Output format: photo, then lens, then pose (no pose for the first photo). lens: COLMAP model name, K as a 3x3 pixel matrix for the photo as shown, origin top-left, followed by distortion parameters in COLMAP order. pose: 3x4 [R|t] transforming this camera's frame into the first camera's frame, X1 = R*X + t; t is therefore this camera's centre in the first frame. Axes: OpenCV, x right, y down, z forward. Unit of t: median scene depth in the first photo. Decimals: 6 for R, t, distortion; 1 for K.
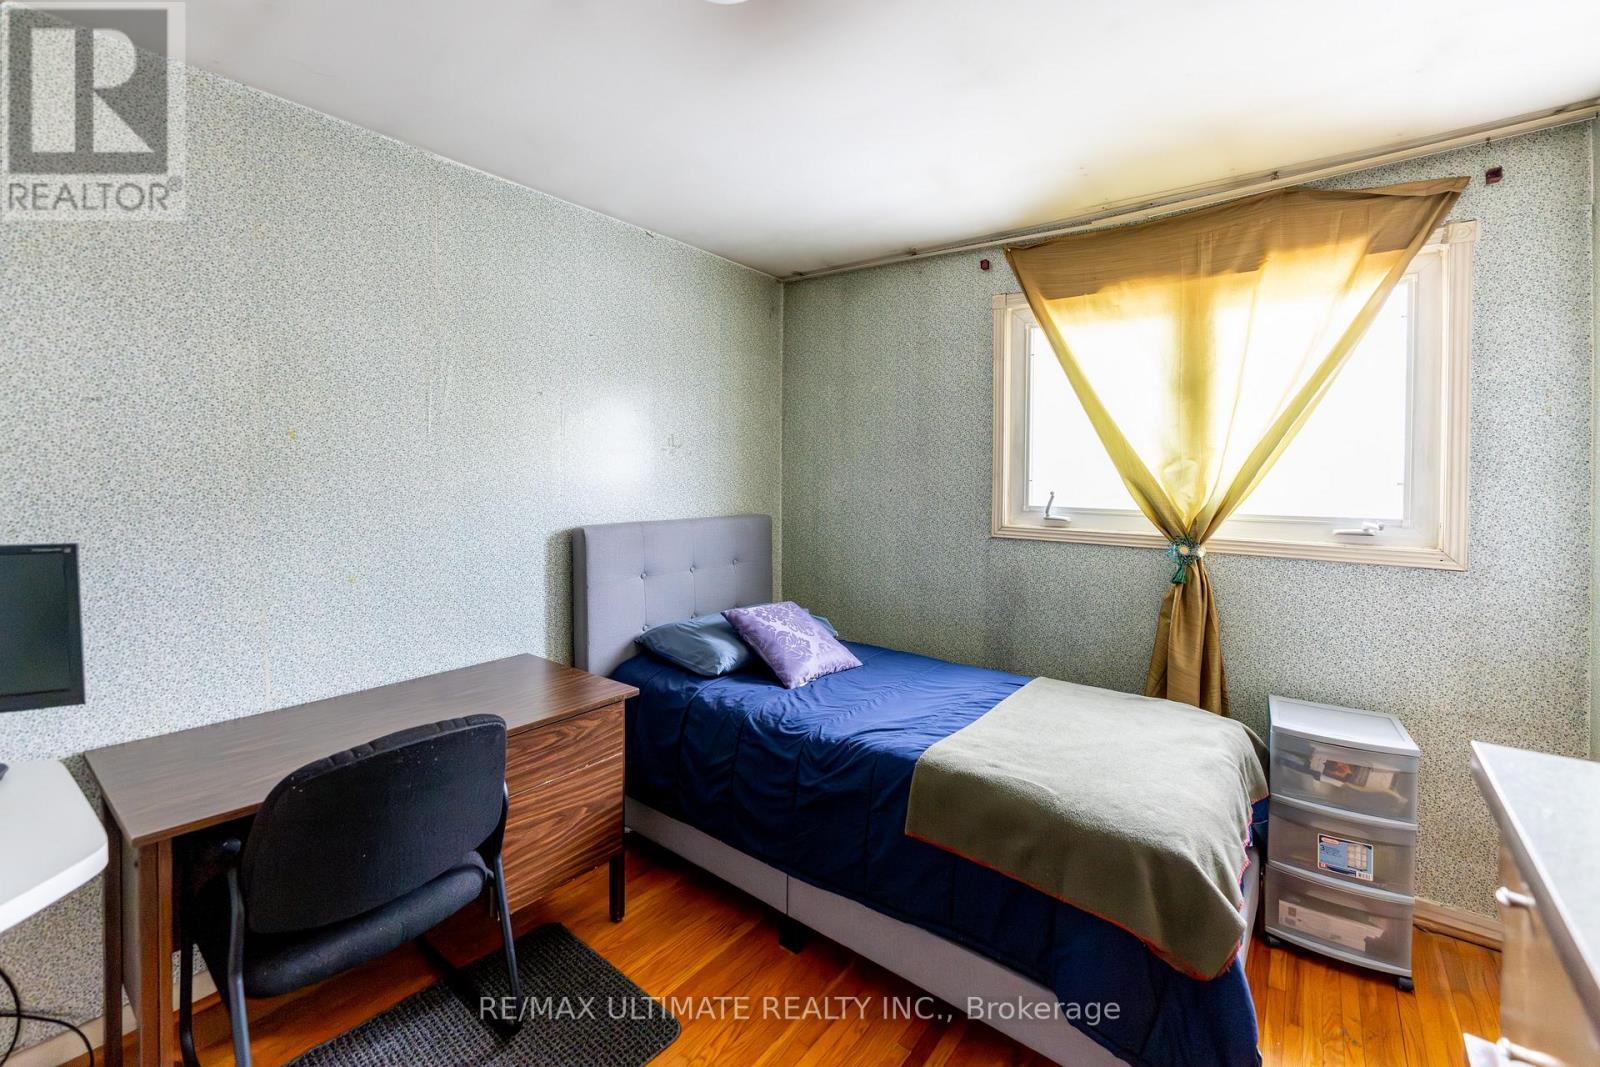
lens RADIAL K [[669.6, 0, 809.2], [0, 669.6, 489.7], [0, 0, 1]] dist [-0.001601, -0.000414]
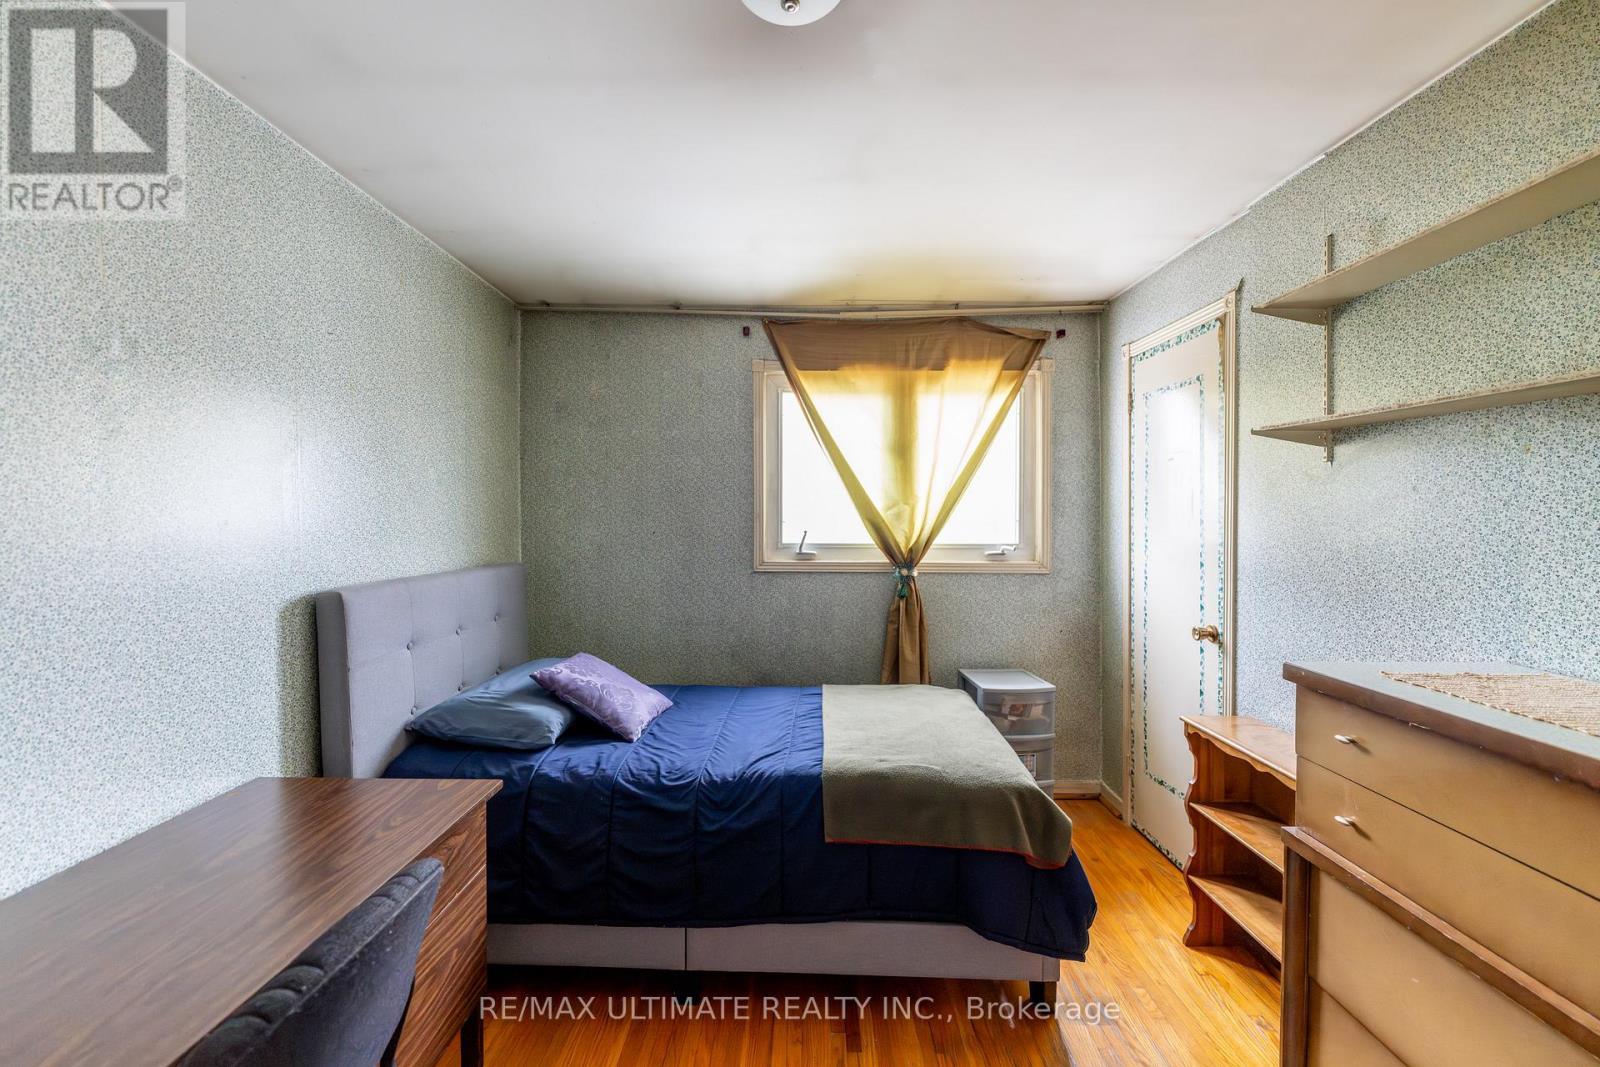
lens RADIAL K [[601.5, 0, 800.0], [0, 601.5, 533.5], [0, 0, 1]] dist [-0.000556, -0.000337]
pose [[0.802738, -0.022662, 0.595902, -0.327454], [0.021316, 0.999729, 0.009306, -0.002649], [-0.595951, 0.005232, 0.803004, 0.158601]]
